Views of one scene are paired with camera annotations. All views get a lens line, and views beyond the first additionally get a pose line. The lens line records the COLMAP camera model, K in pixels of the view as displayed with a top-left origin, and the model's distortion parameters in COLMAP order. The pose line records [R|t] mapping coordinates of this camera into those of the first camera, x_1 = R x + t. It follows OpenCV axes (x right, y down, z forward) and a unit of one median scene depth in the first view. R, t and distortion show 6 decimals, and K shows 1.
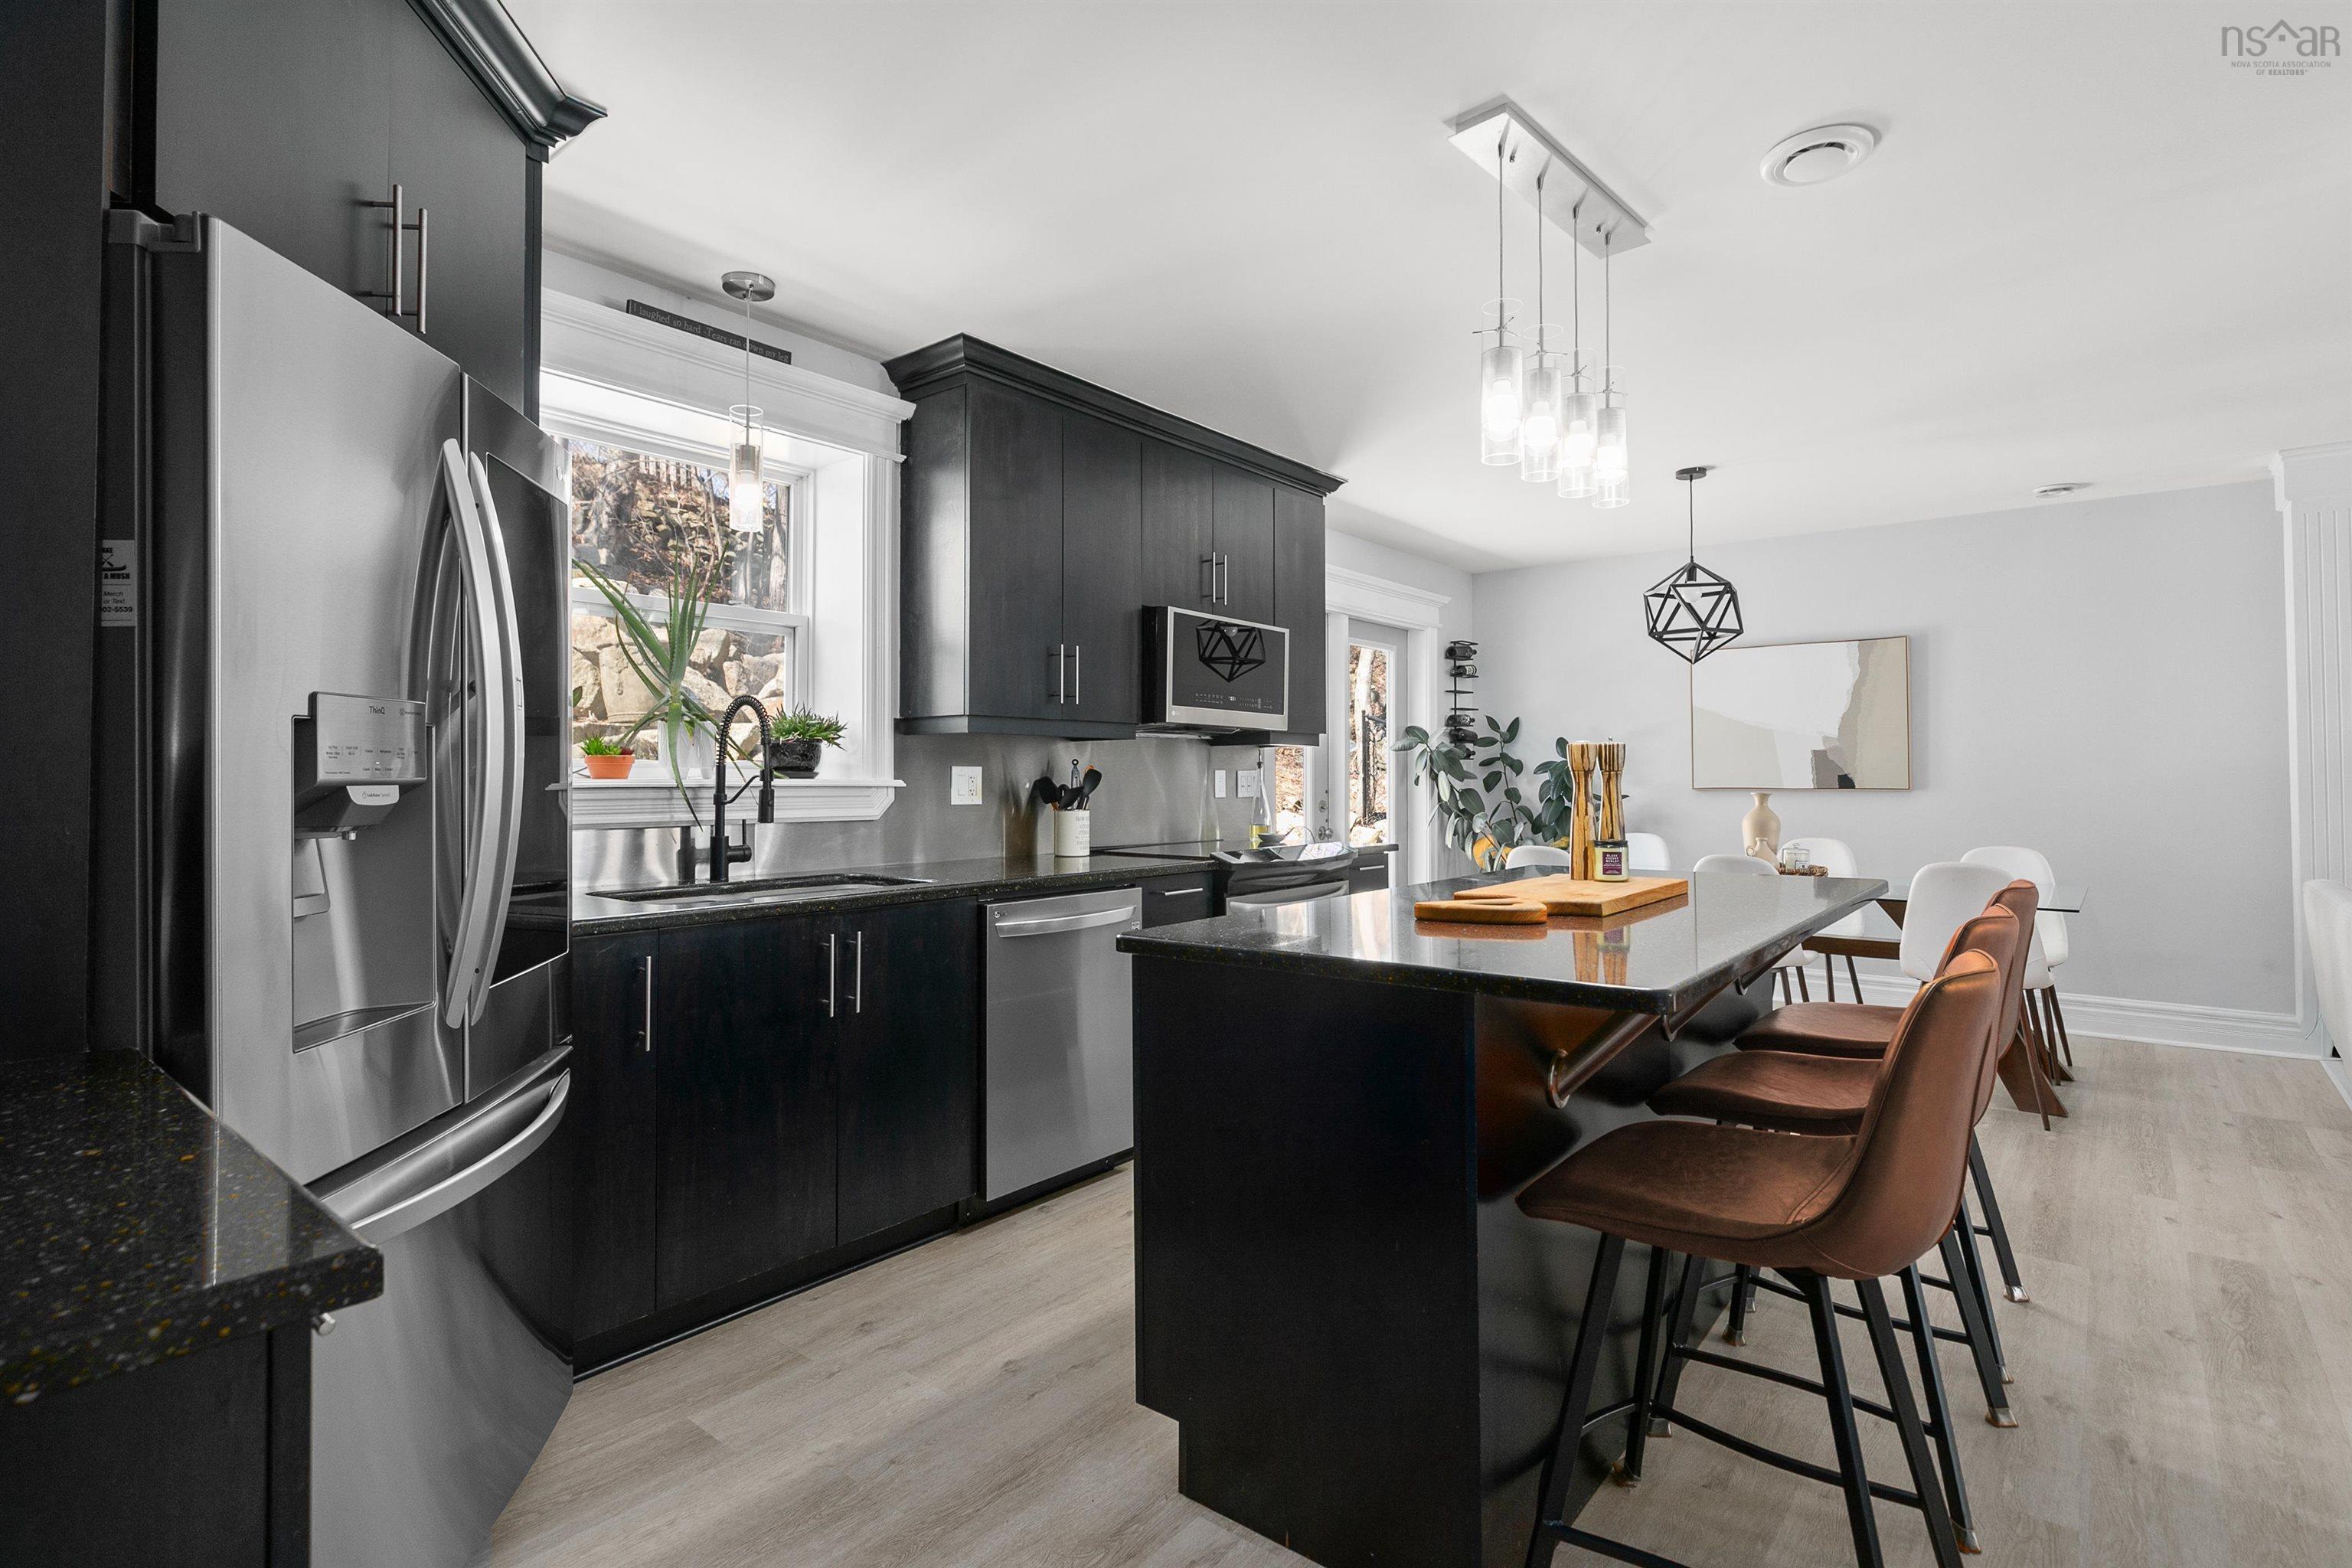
lens RADIAL K [[1122.1, 0, 1208.3], [0, 1122.1, 753.8], [0, 0, 1]] dist [-0.001412, -0.000117]
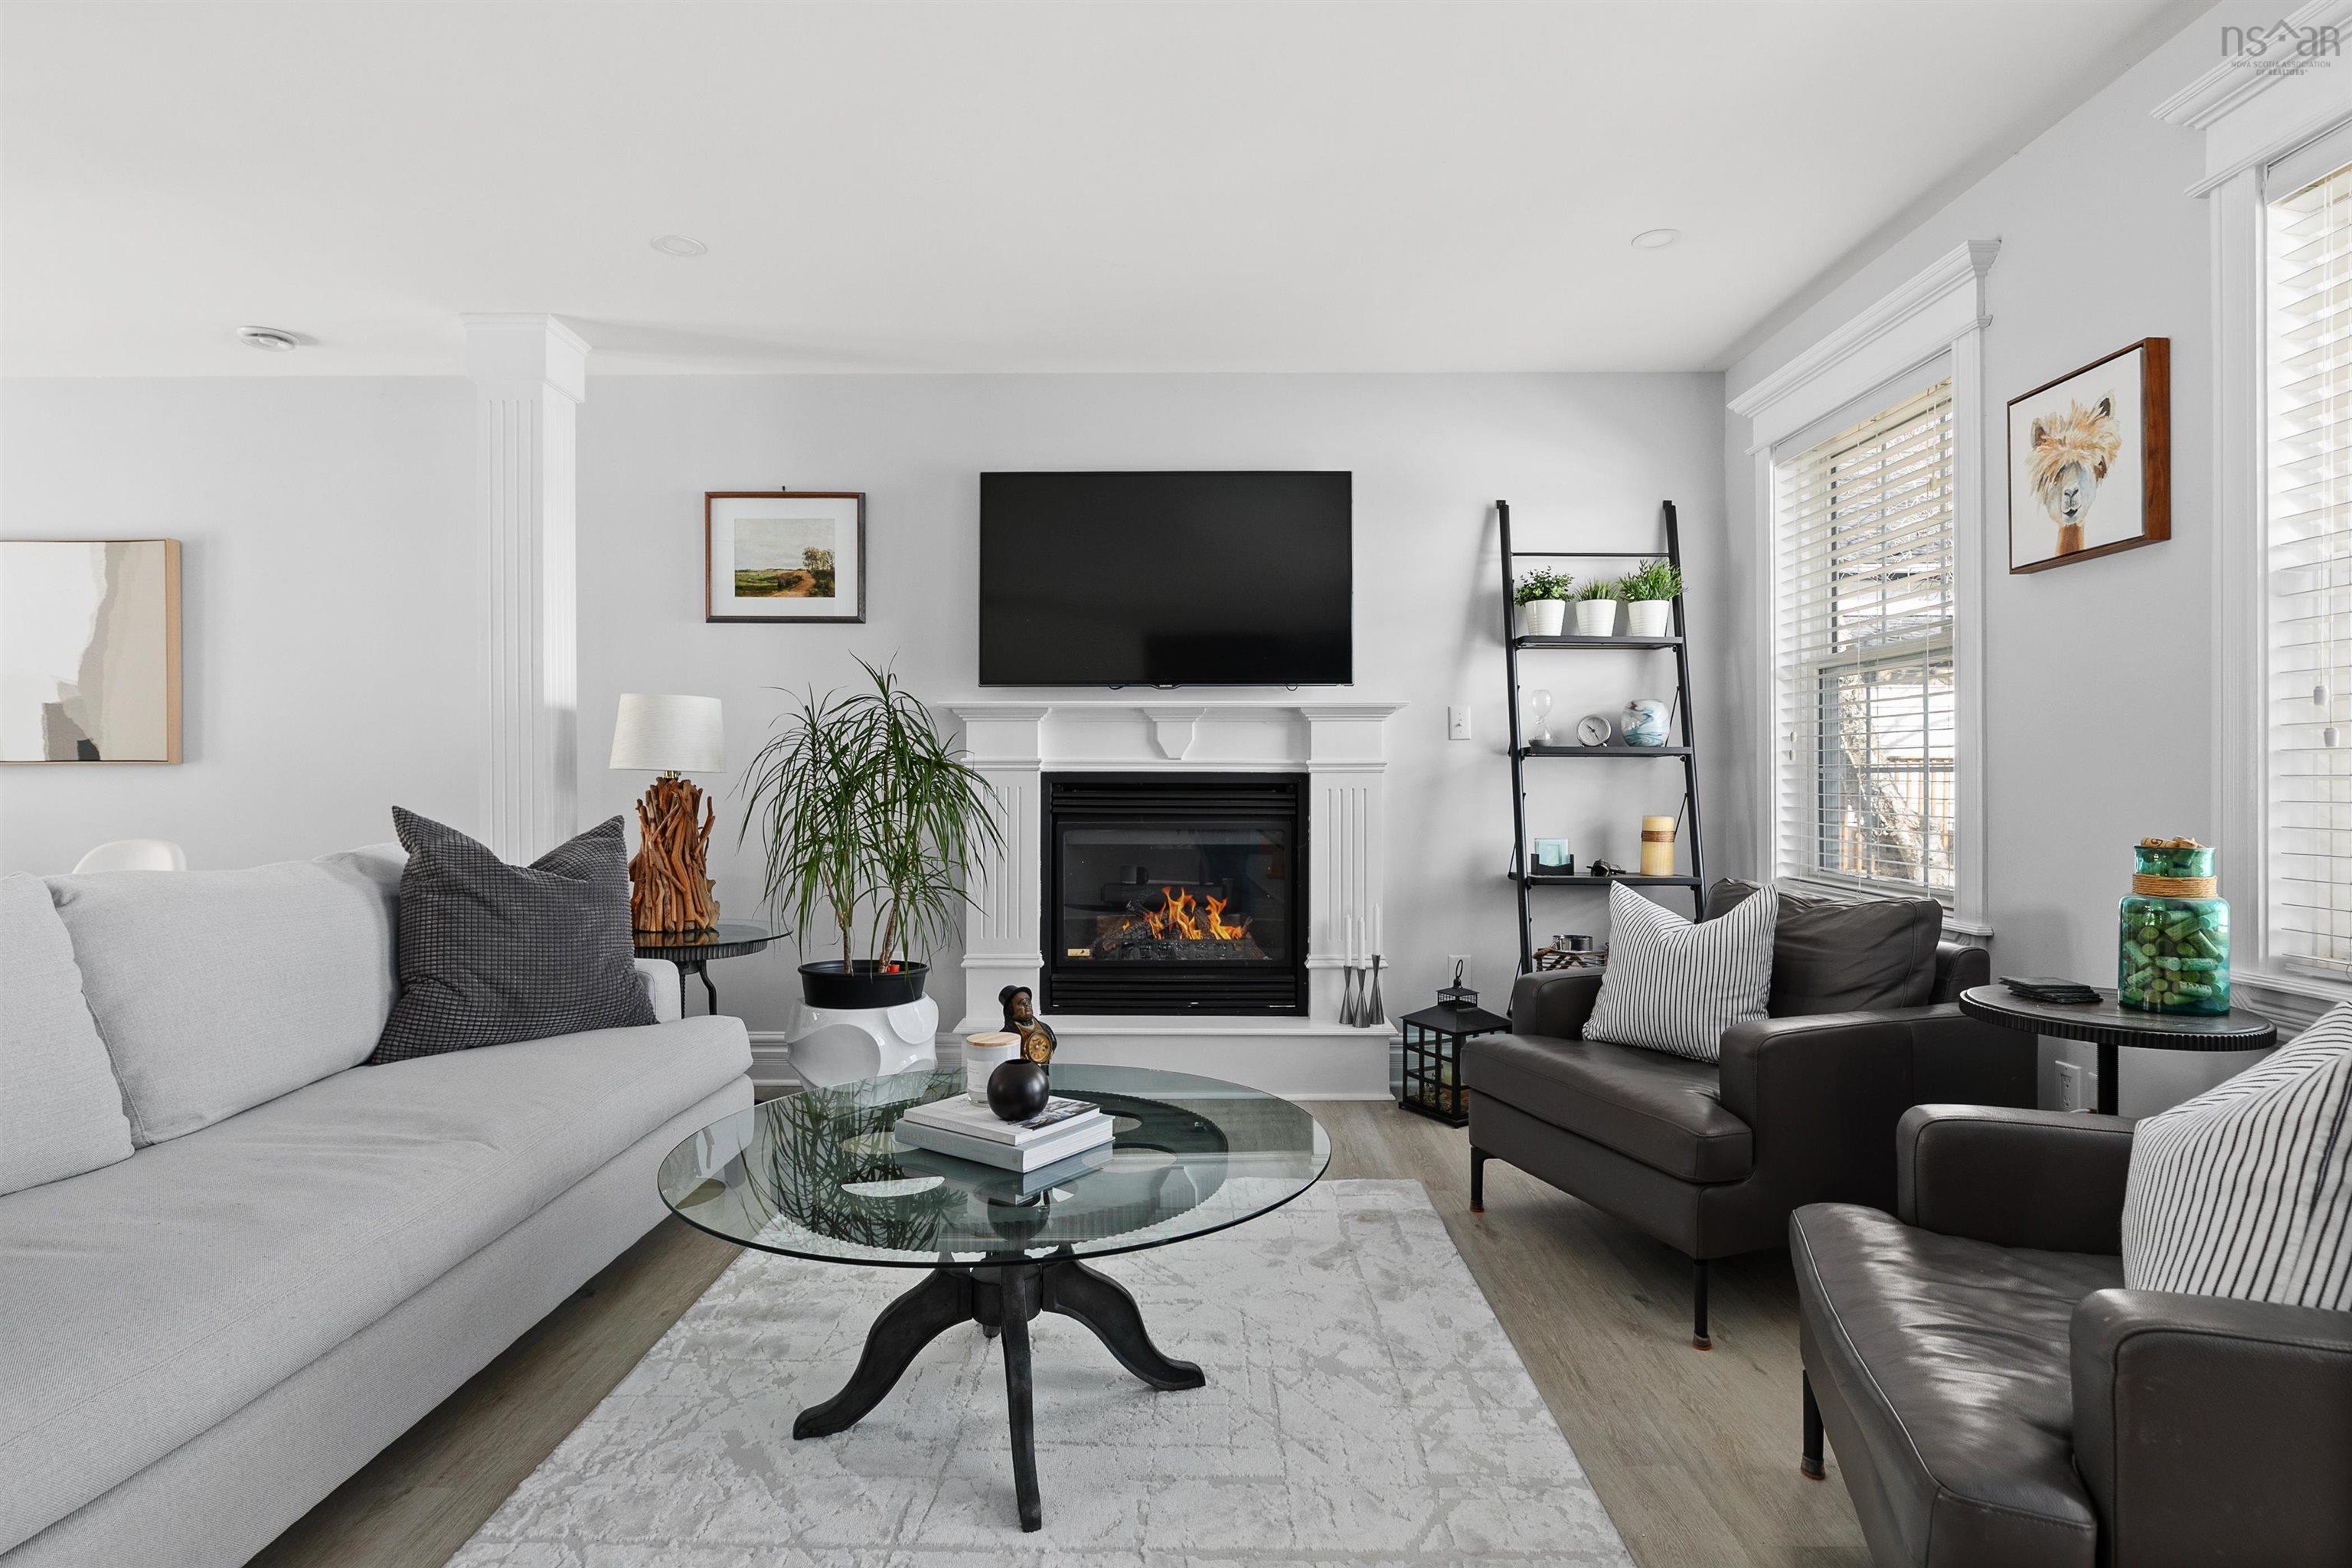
lens RADIAL K [[1192.4, 0, 1184.3], [0, 1192.4, 775.5], [0, 0, 1]] dist [-0.002604, 0.001403]
pose [[0.792227, -0.001869, 0.610224, 0.673986], [-0.010028, 0.999820, 0.016081, 0.022082], [-0.610145, -0.018859, 0.792066, 0.039863]]
